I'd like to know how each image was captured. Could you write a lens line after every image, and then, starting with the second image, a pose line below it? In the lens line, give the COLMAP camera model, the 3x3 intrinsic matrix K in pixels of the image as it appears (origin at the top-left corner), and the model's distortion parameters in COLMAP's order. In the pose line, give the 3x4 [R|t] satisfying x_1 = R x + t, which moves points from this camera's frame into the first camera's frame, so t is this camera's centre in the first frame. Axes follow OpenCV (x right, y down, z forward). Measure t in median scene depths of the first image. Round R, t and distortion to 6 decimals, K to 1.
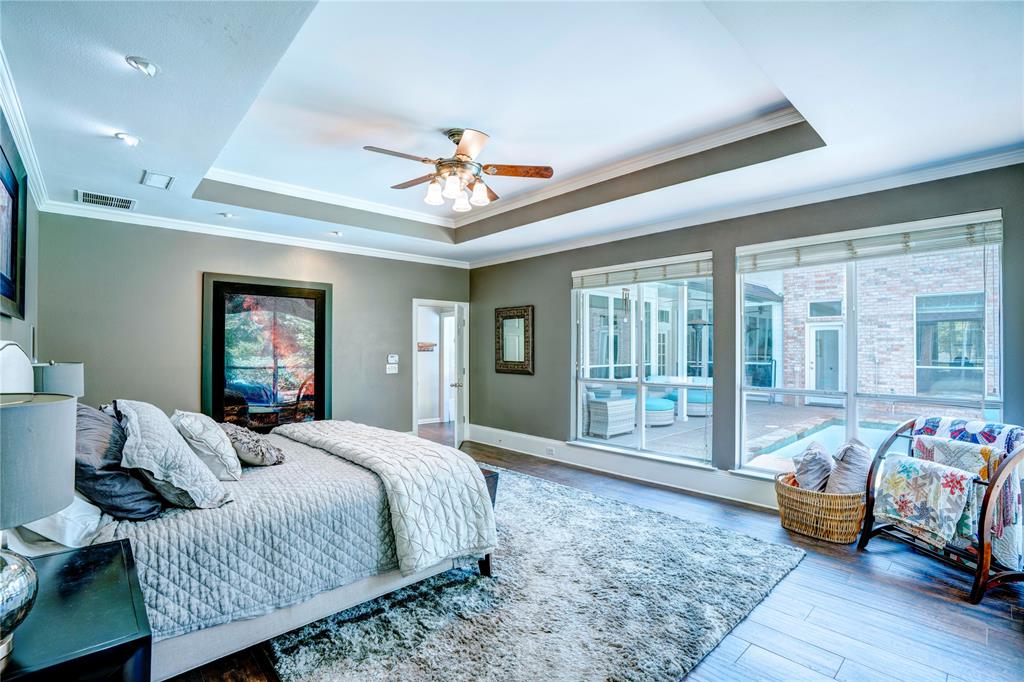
lens RADIAL K [[479.1, 0, 511.6], [0, 479.1, 345.5], [0, 0, 1]] dist [-0.054952, 0.020000]
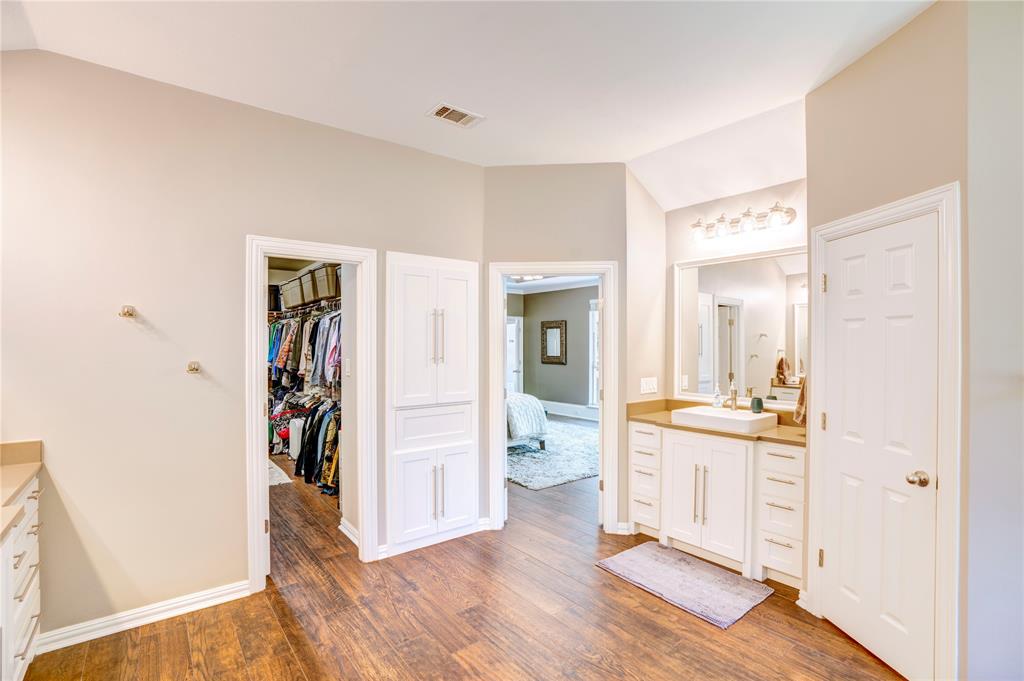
lens RADIAL K [[479.1, 0, 510.6], [0, 479.1, 346.7], [0, 0, 1]] dist [-0.054952, 0.020000]
pose [[0.996906, -0.001509, -0.078589, -0.019599], [0.002435, 0.999929, 0.011686, -0.025480], [0.078566, -0.011841, 0.996839, -0.908913]]
